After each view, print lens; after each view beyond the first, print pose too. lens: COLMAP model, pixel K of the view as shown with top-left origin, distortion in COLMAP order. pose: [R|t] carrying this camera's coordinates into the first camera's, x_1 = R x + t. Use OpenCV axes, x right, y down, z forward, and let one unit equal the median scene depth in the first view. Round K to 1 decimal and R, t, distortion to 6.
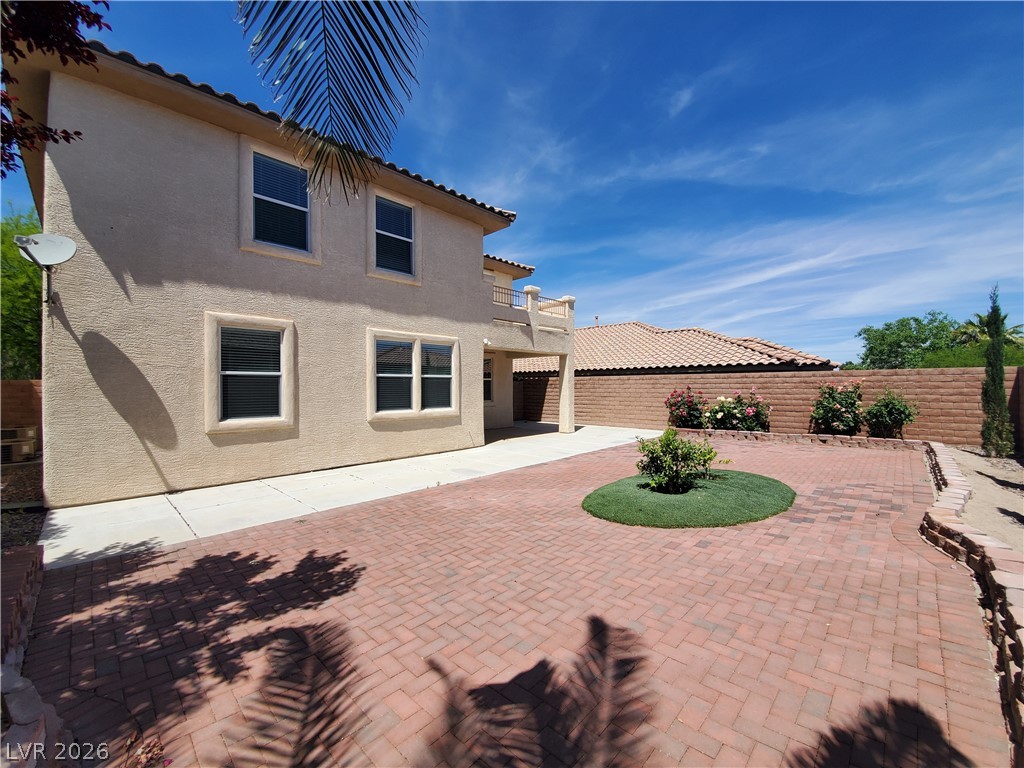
lens RADIAL K [[413.0, 0, 510.9], [0, 413.0, 384.0], [0, 0, 1]] dist [-0.009729, -0.002500]
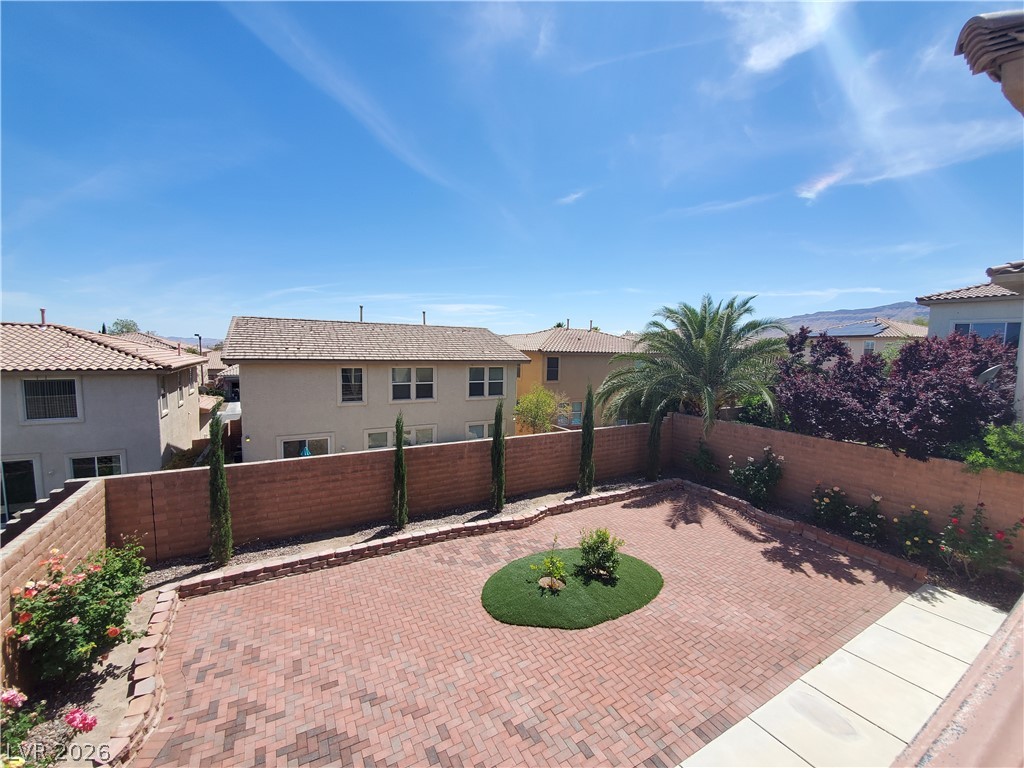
lens RADIAL K [[413.0, 0, 514.3], [0, 413.0, 386.4], [0, 0, 1]] dist [-0.009729, -0.002500]
pose [[-0.961508, -0.048823, 0.270403, 0.645390], [-0.024451, 0.995386, 0.092781, -1.039709], [-0.273685, 0.082598, -0.958266, 4.864083]]
